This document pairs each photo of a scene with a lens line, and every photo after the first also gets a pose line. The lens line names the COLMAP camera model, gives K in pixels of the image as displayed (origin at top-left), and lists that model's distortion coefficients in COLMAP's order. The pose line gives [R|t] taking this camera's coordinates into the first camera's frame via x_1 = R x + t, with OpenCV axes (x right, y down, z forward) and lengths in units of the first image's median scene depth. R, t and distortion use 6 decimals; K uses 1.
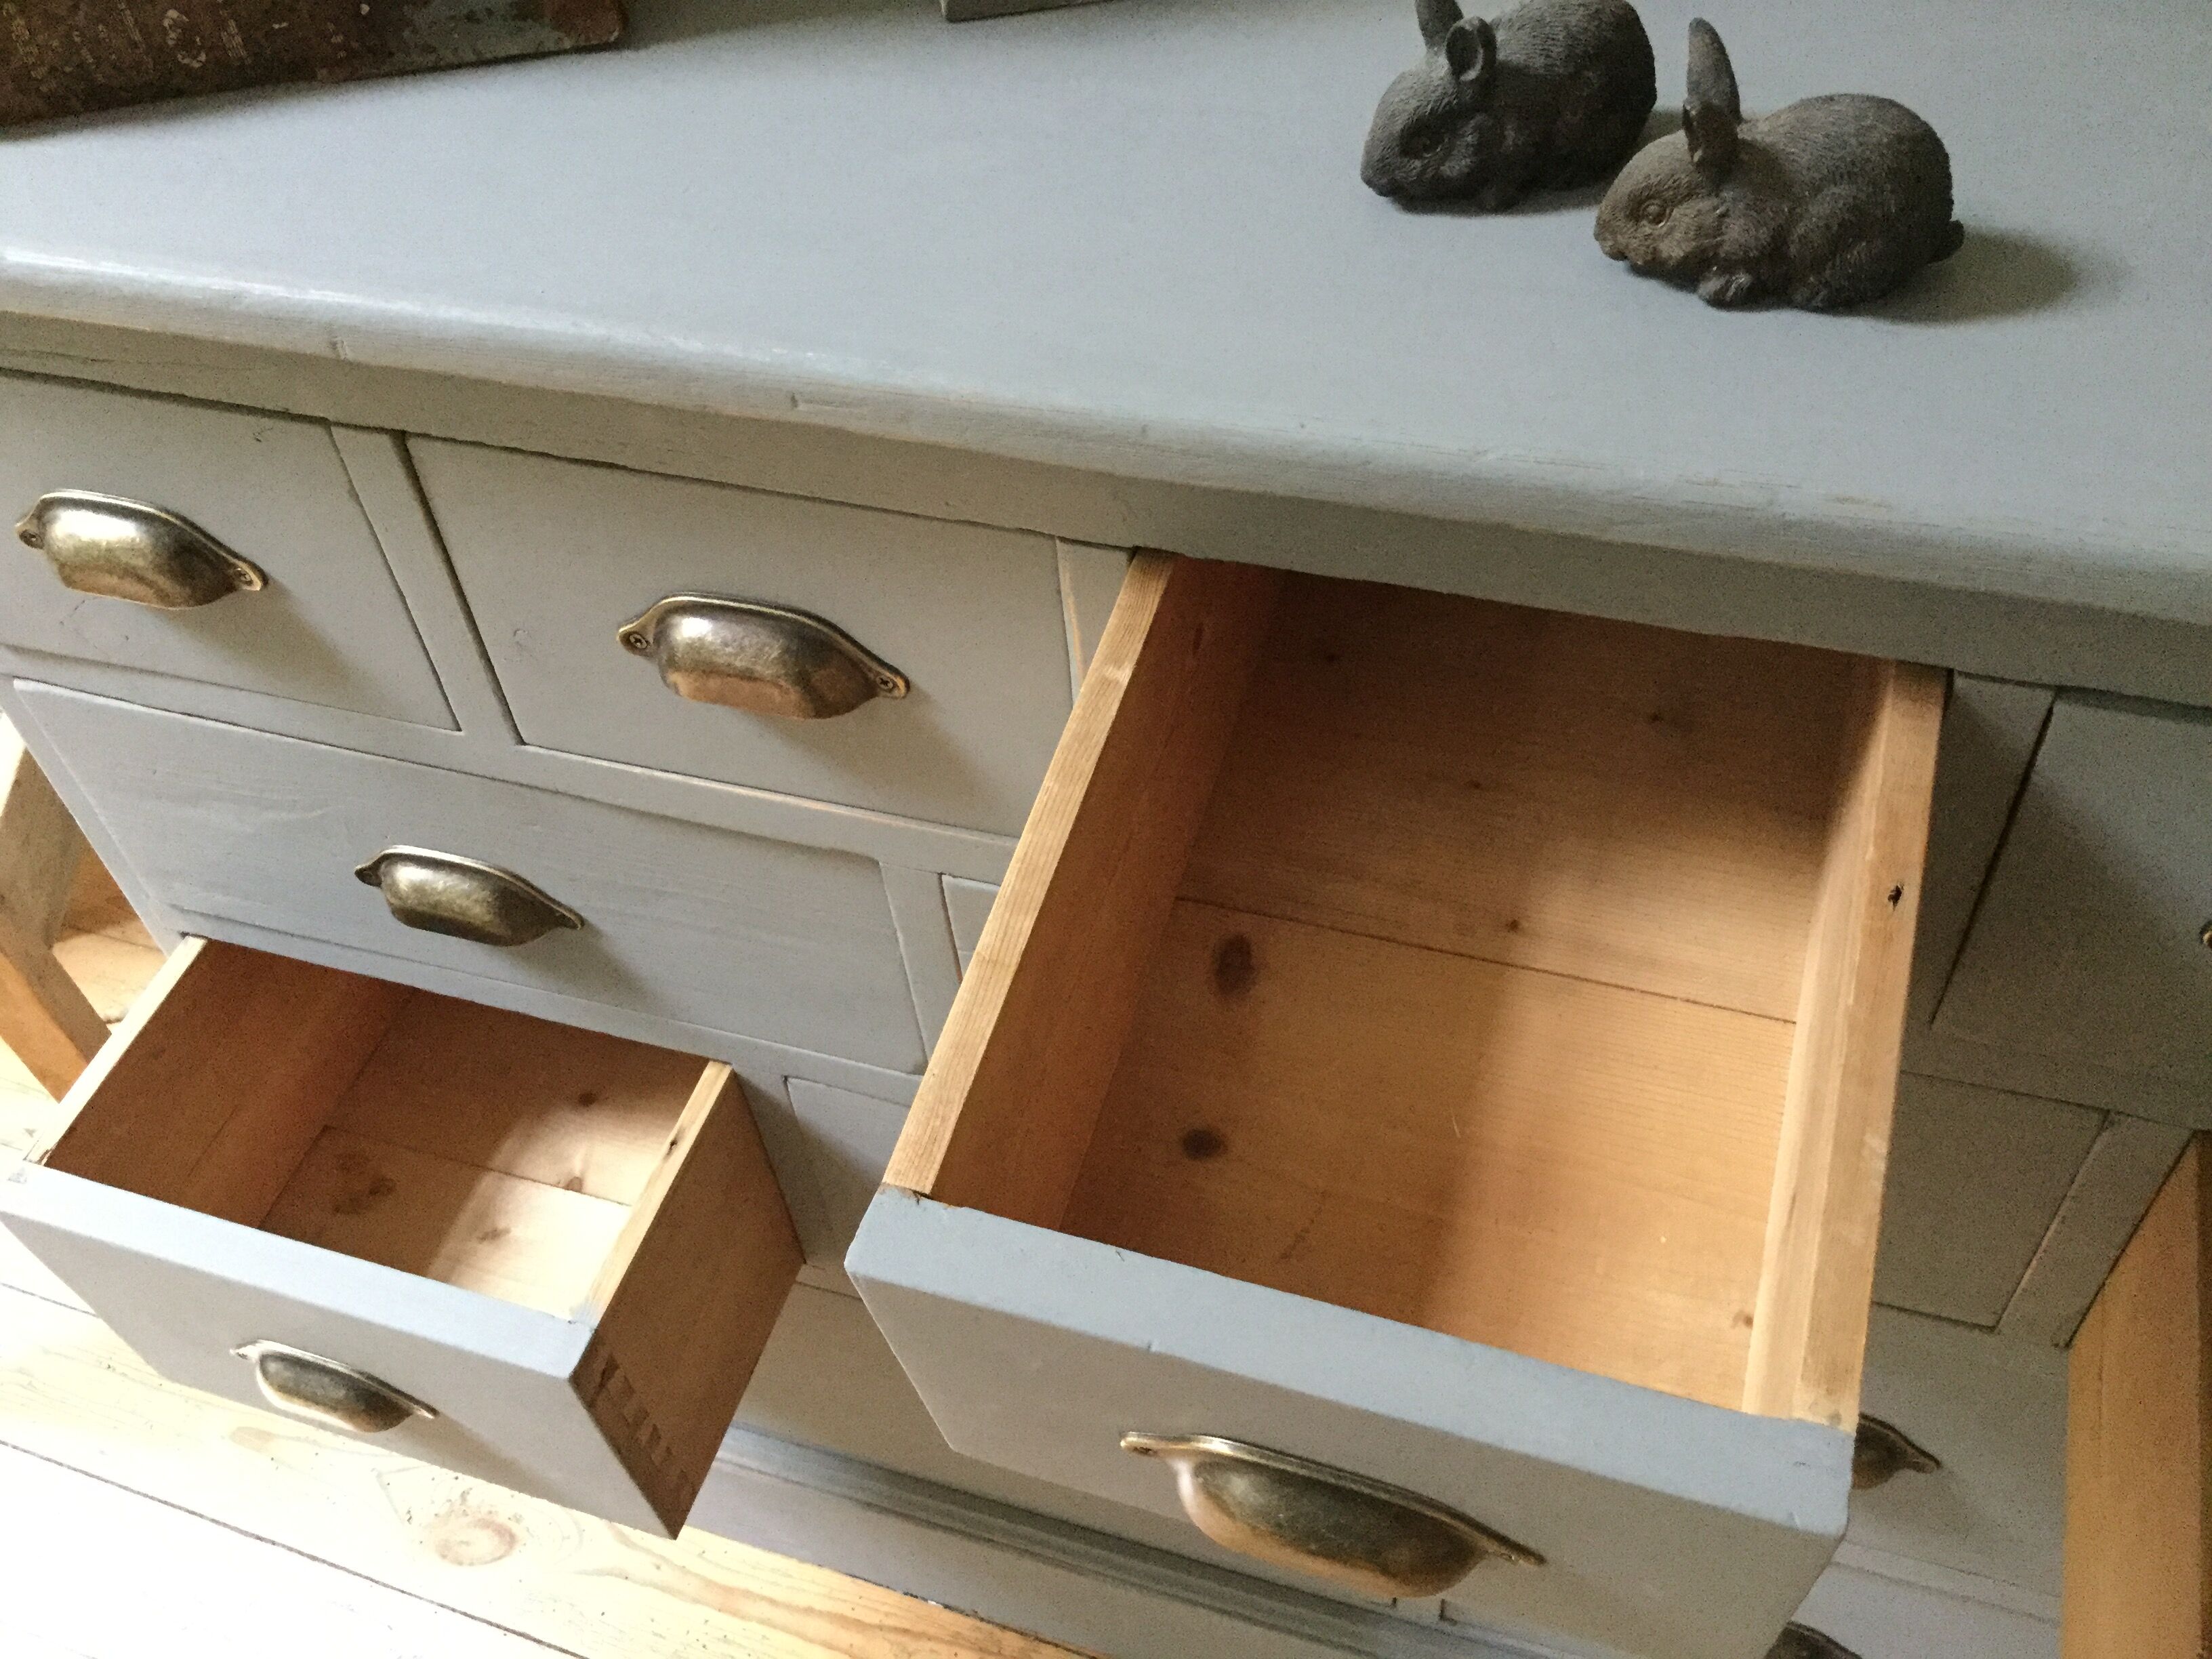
lens RADIAL K [[2061.3, 0, 1080.9], [0, 2061.3, 835.4], [0, 0, 1]] dist [0.041111, -0.007509]
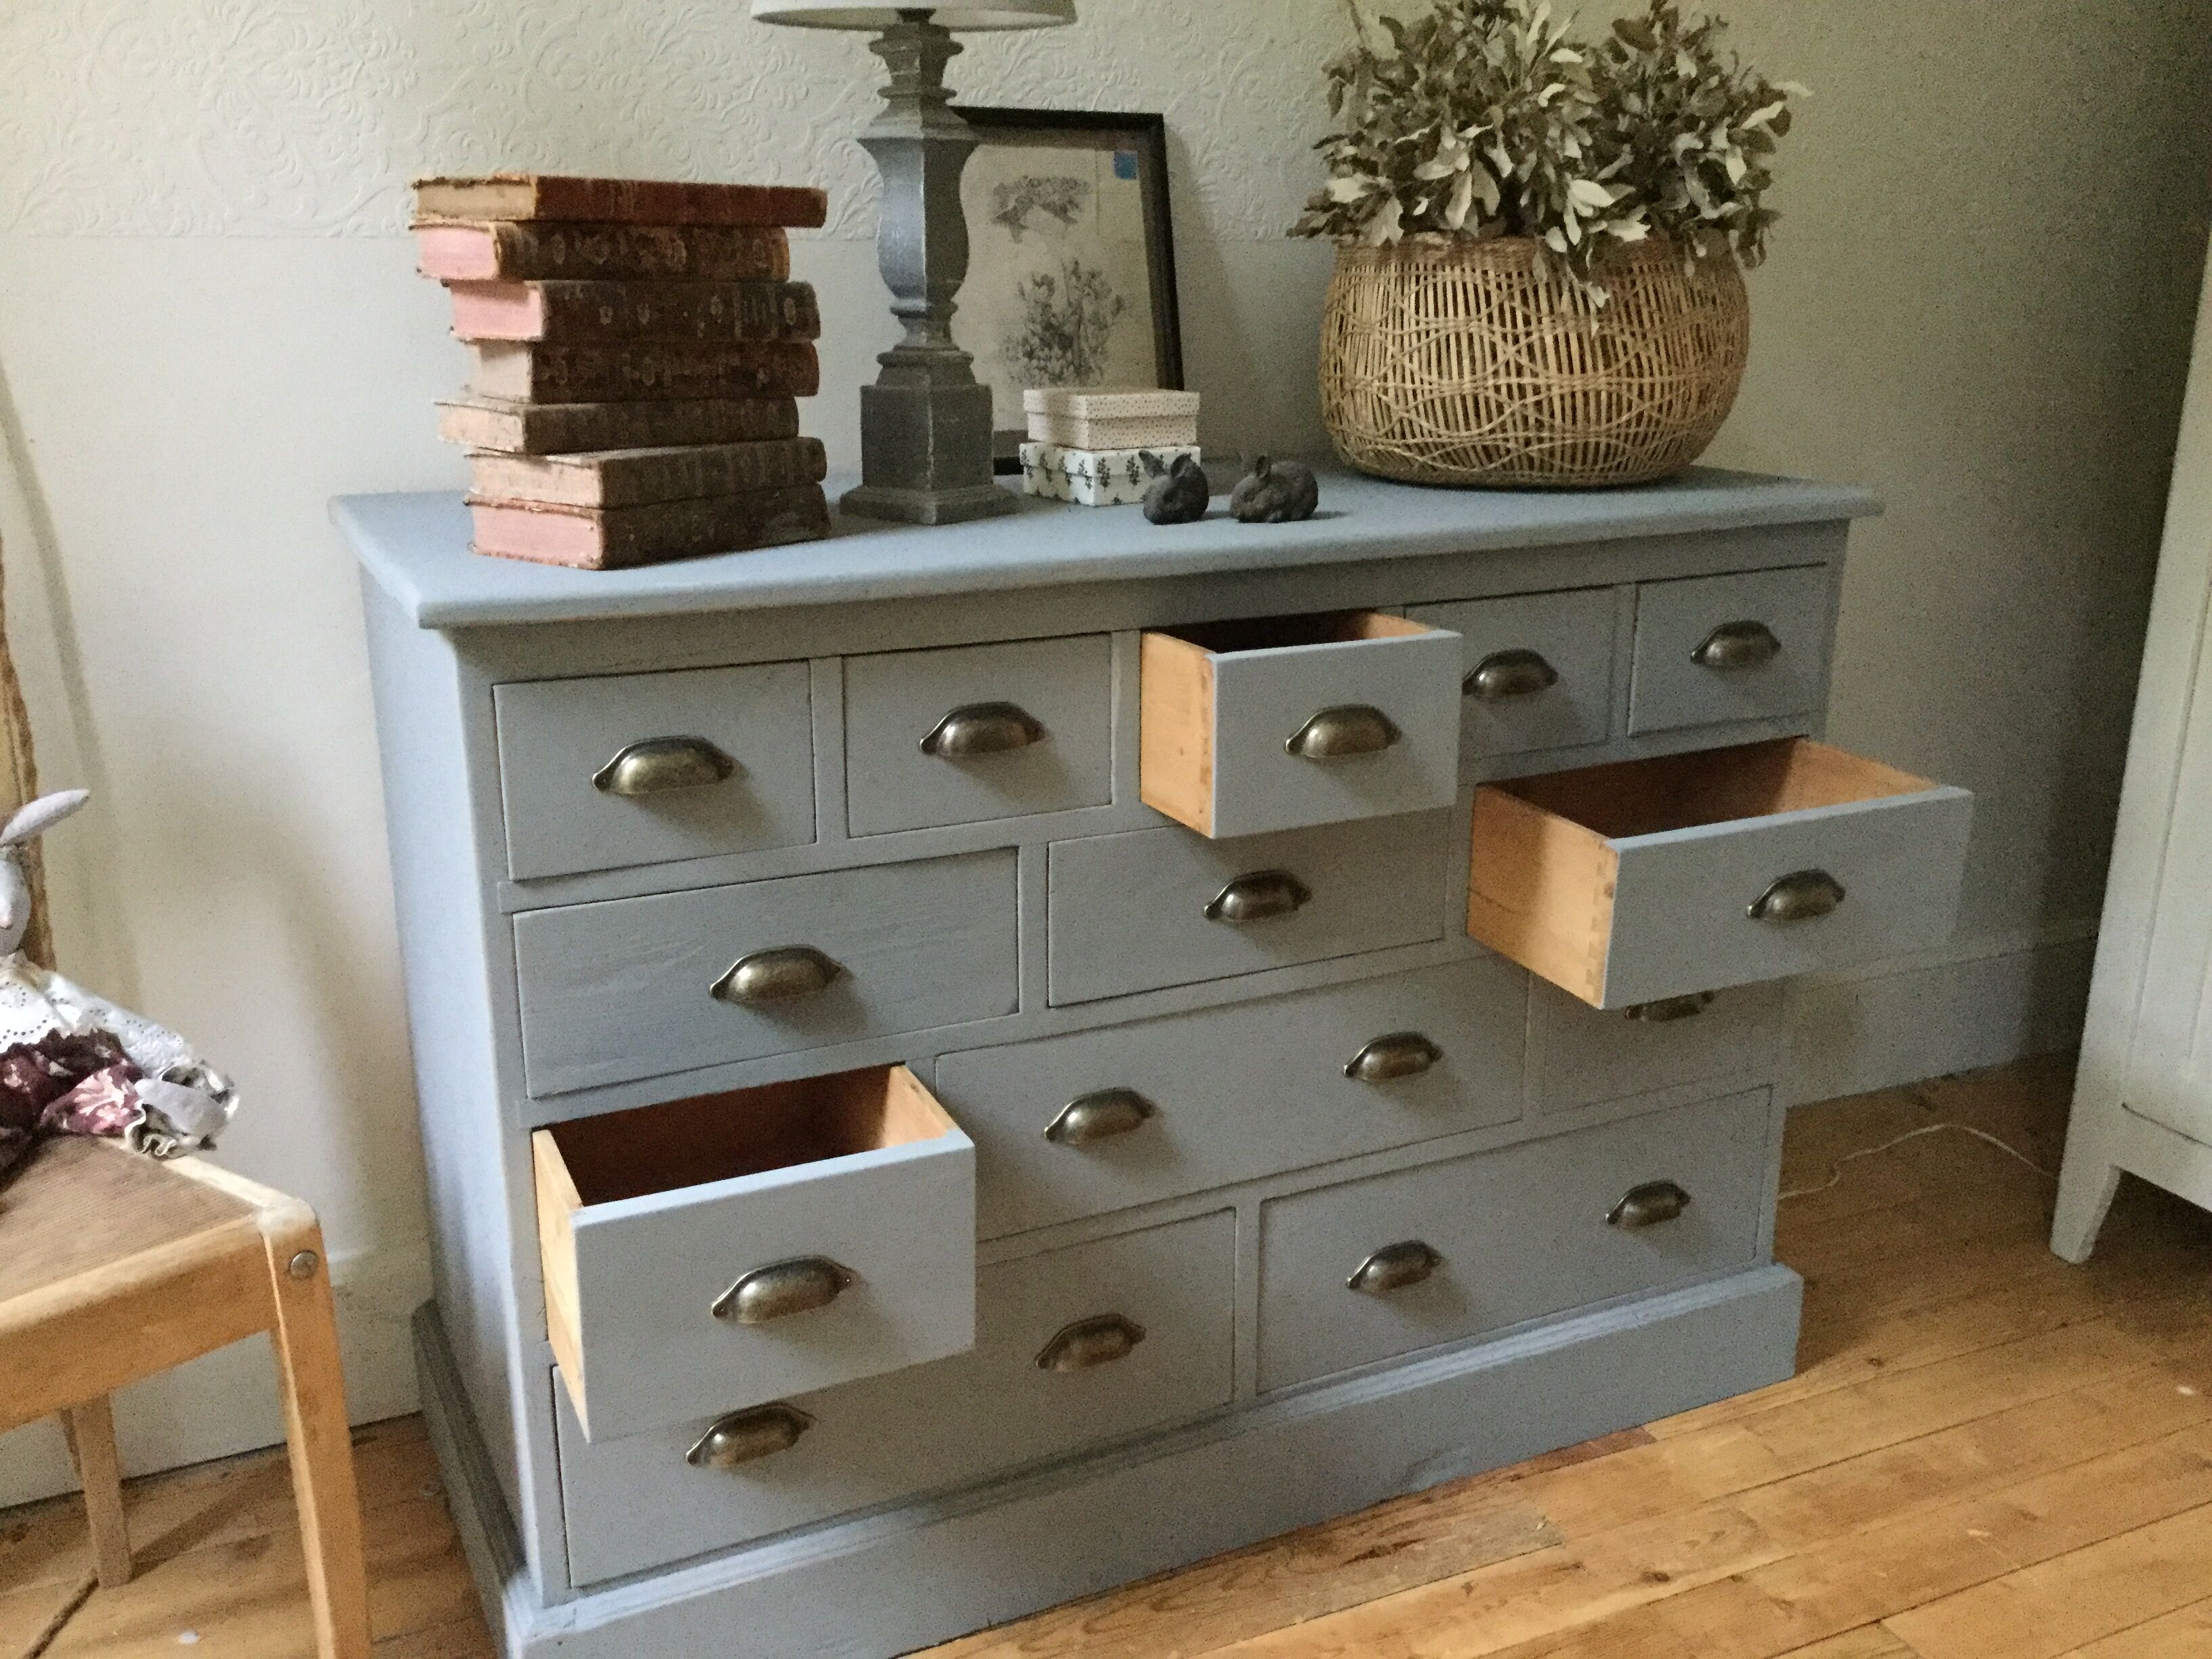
lens RADIAL K [[2014.9, 0, 1106.0], [0, 2014.9, 829.5], [0, 0, 1]] dist [0.125832, -0.262477]
pose [[0.718915, -0.117771, 0.685048, -1.671830], [0.477502, 0.799868, -0.363599, 0.915839], [-0.505126, 0.588508, 0.631273, -0.460704]]
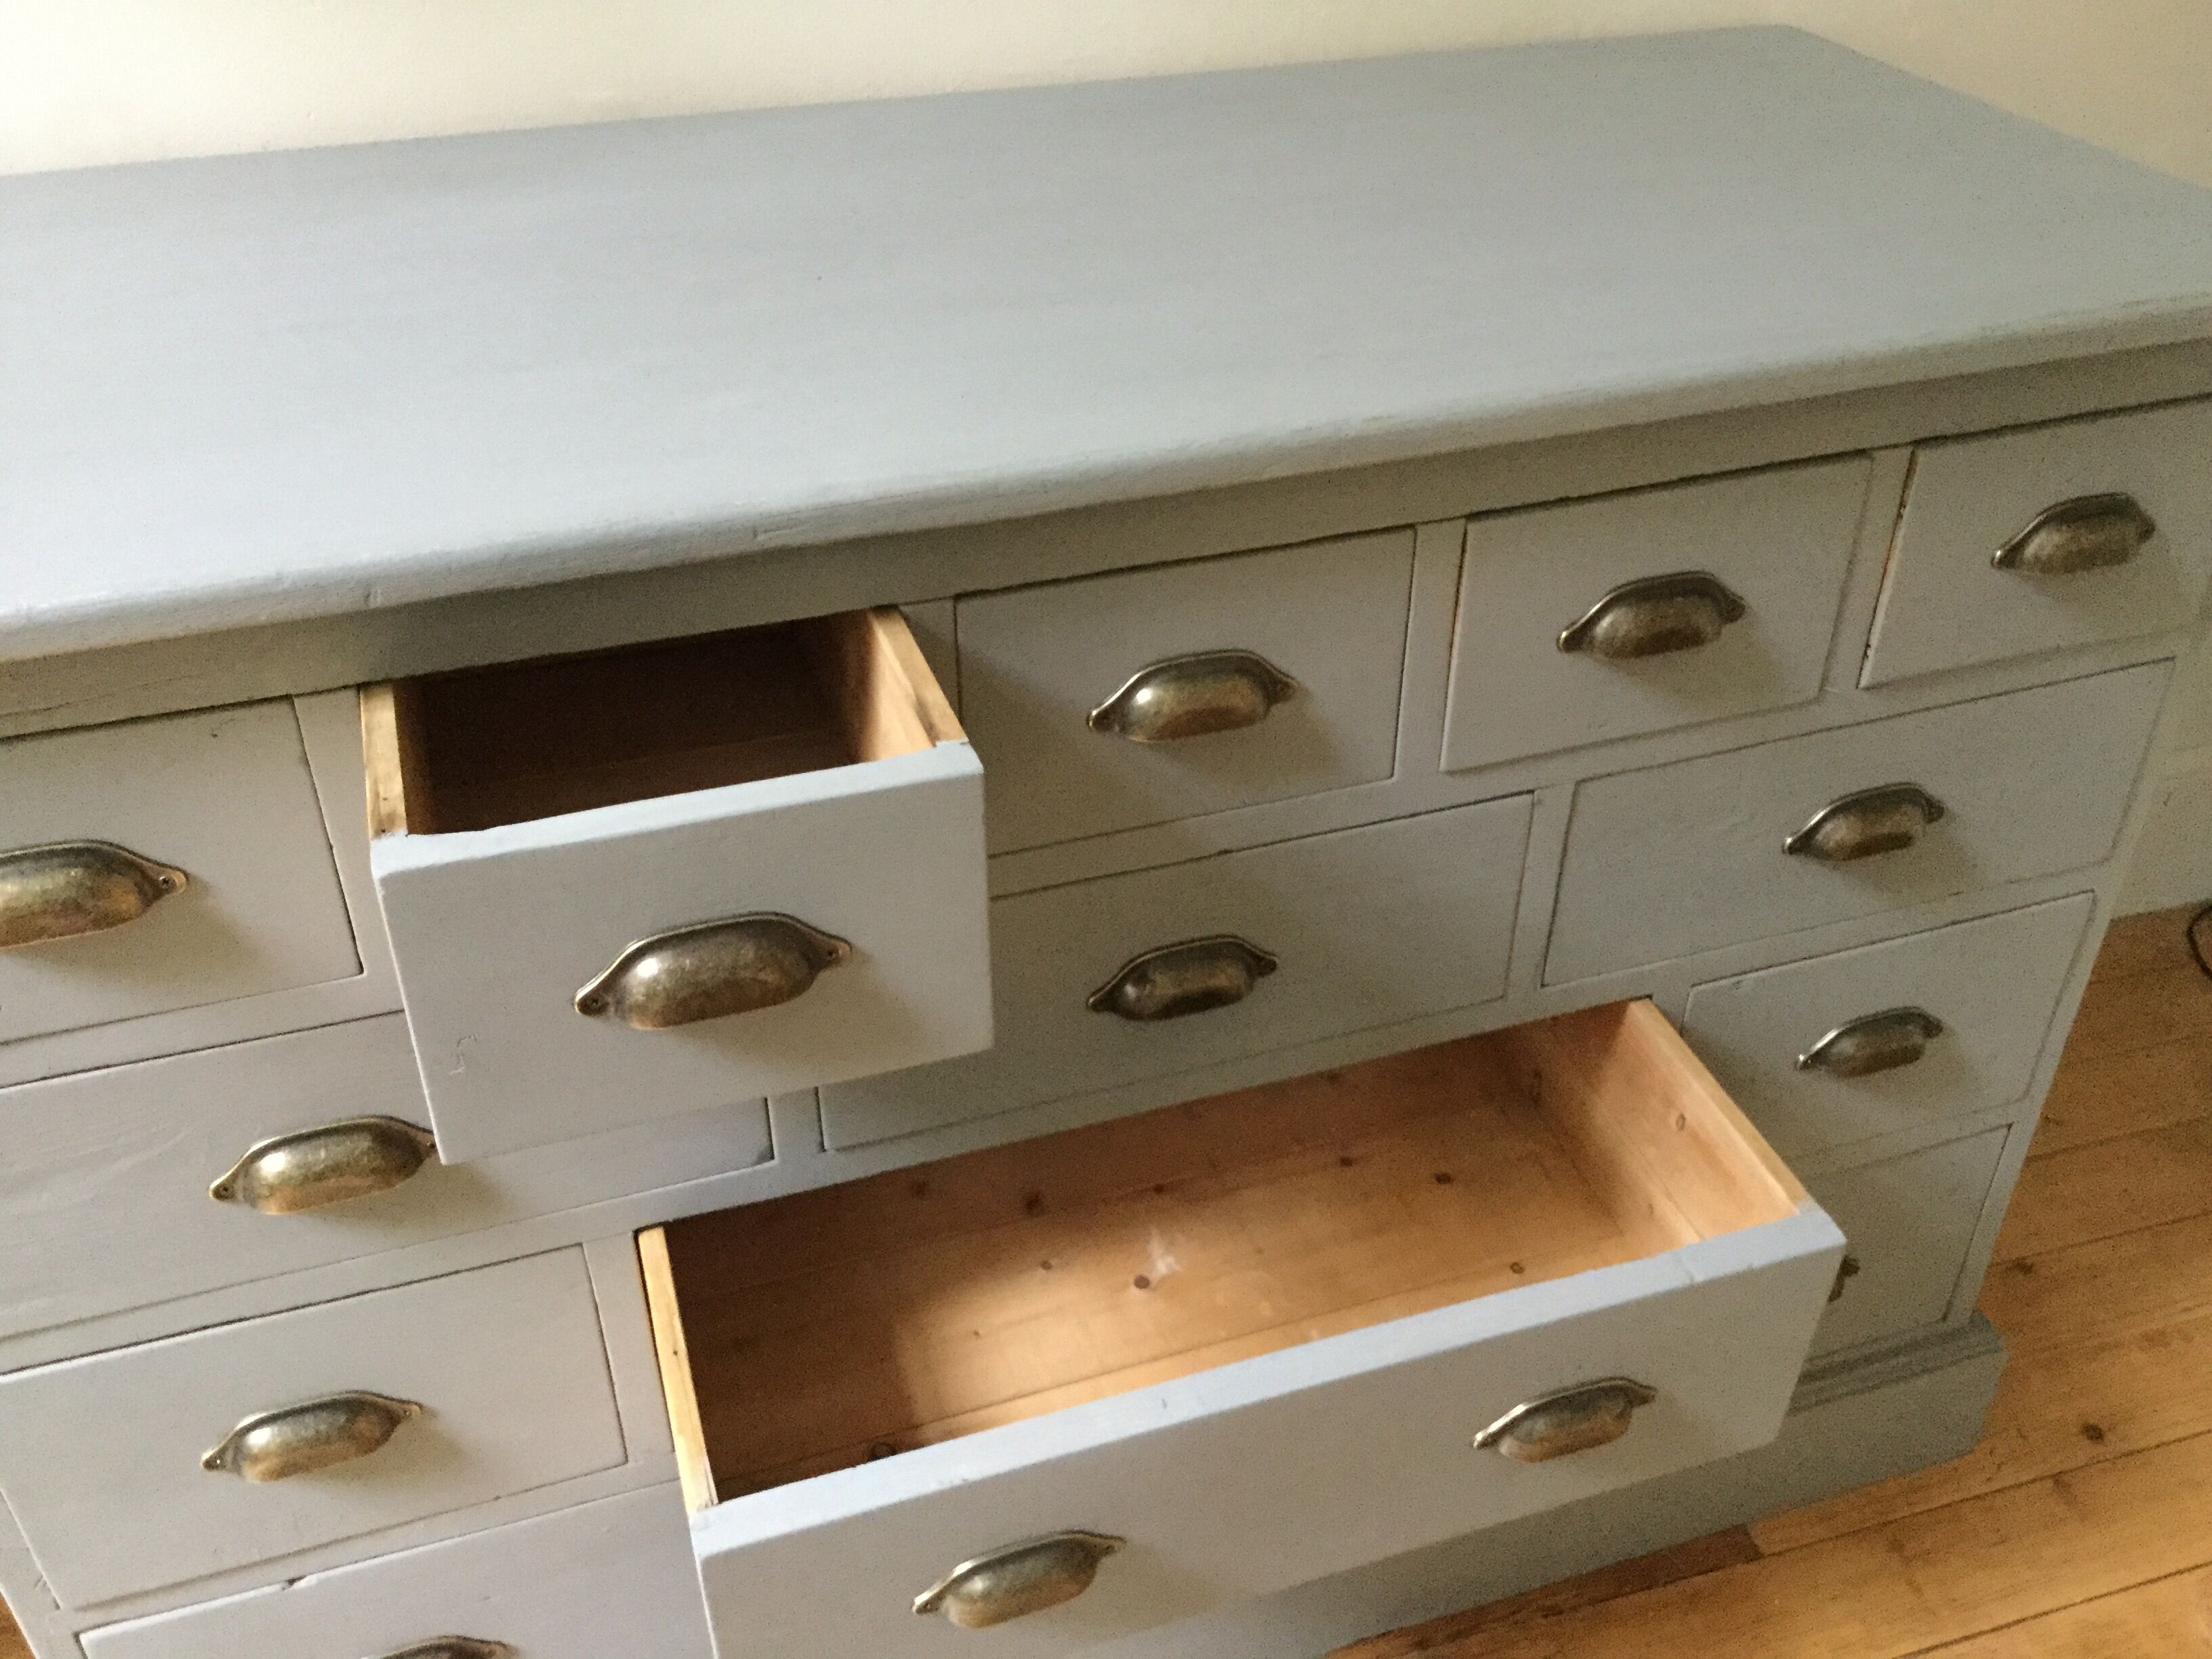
lens RADIAL K [[2014.9, 0, 1106.0], [0, 2014.9, 829.5], [0, 0, 1]] dist [0.125832, -0.262477]
pose [[0.799980, -0.272488, 0.534585, -0.646628], [0.400840, 0.905664, -0.138204, 0.236735], [-0.446495, 0.324844, 0.833737, -0.210596]]
